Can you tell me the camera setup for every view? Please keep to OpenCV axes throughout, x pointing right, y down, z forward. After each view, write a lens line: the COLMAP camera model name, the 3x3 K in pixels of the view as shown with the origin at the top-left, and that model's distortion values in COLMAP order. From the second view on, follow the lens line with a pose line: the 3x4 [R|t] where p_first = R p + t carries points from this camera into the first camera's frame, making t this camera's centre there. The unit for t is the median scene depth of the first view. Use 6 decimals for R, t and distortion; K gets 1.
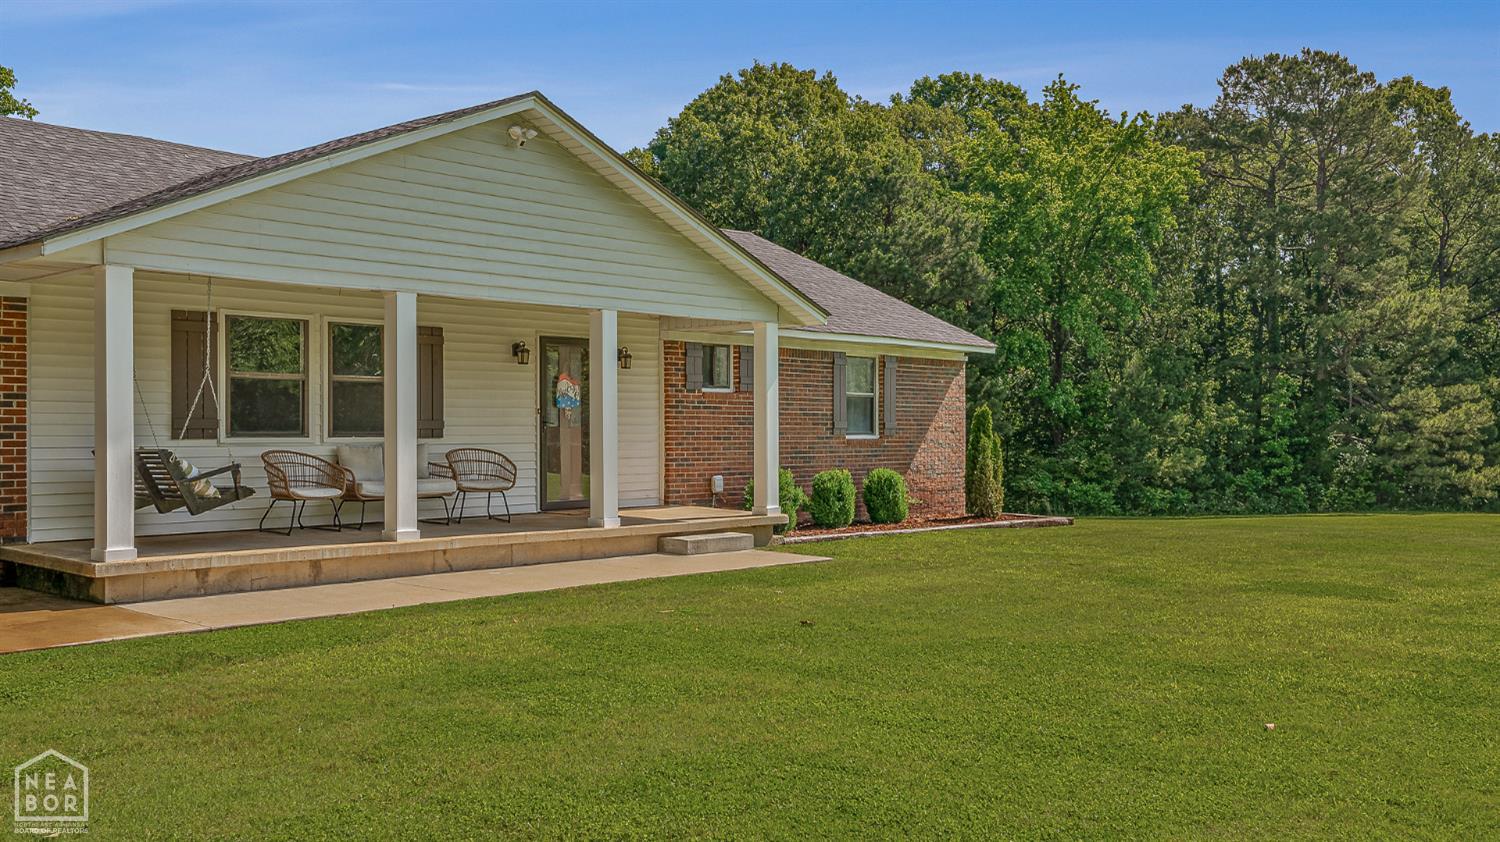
lens RADIAL K [[1393.5, 0, 750.0], [0, 1393.5, 421.0], [0, 0, 1]] dist [-0.001991, -0.001065]
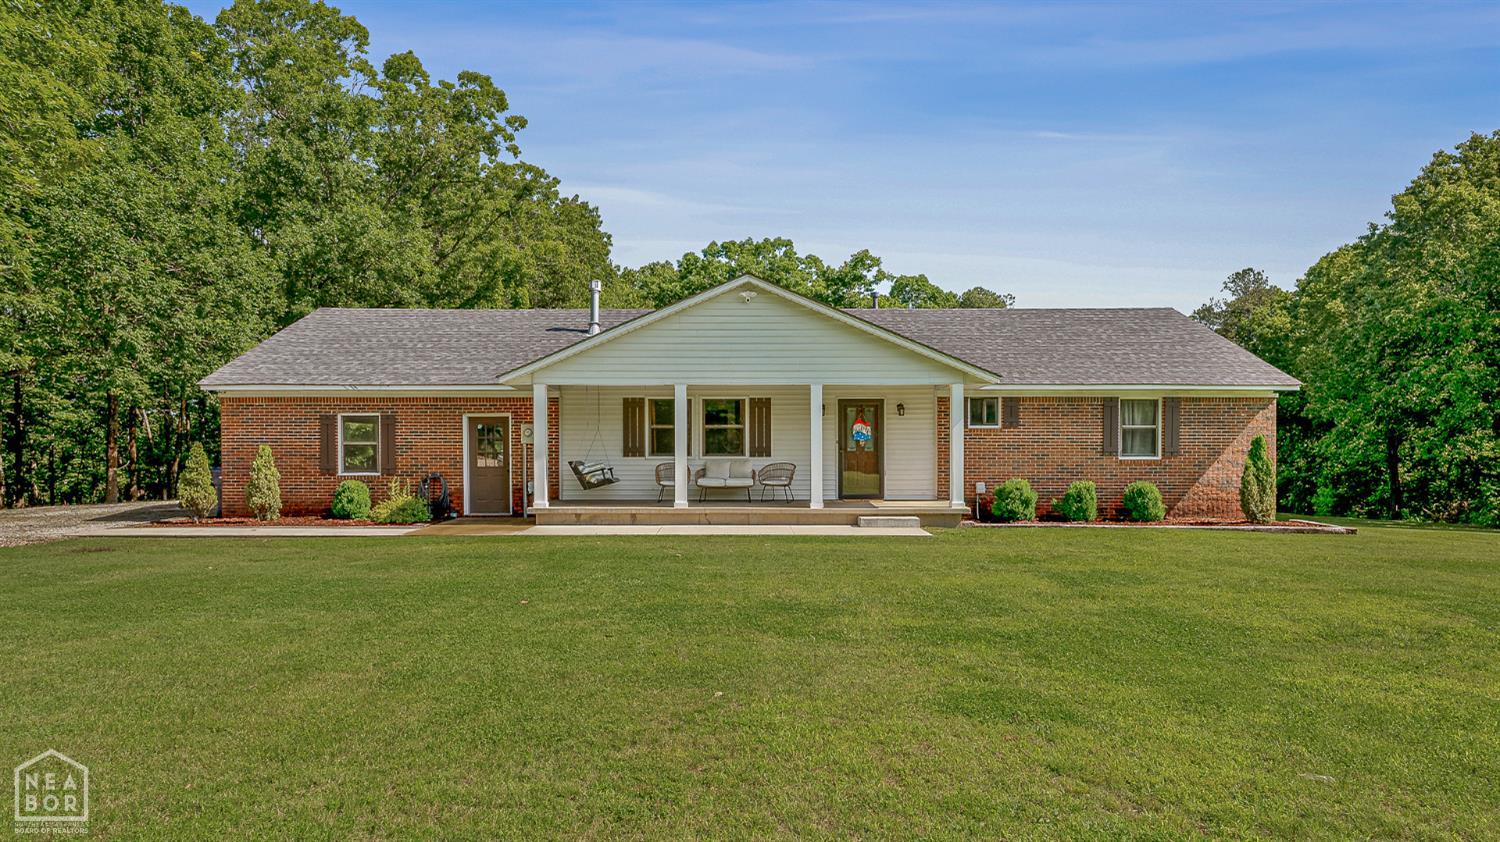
lens RADIAL K [[955.2, 0, 750.0], [0, 955.2, 421.0], [0, 0, 1]] dist [0.000888, -0.000321]
pose [[0.659828, -0.026563, -0.750947, 0.660981], [0.004908, 0.999506, -0.031043, 0.002985], [0.751401, 0.016797, 0.659632, 0.117136]]
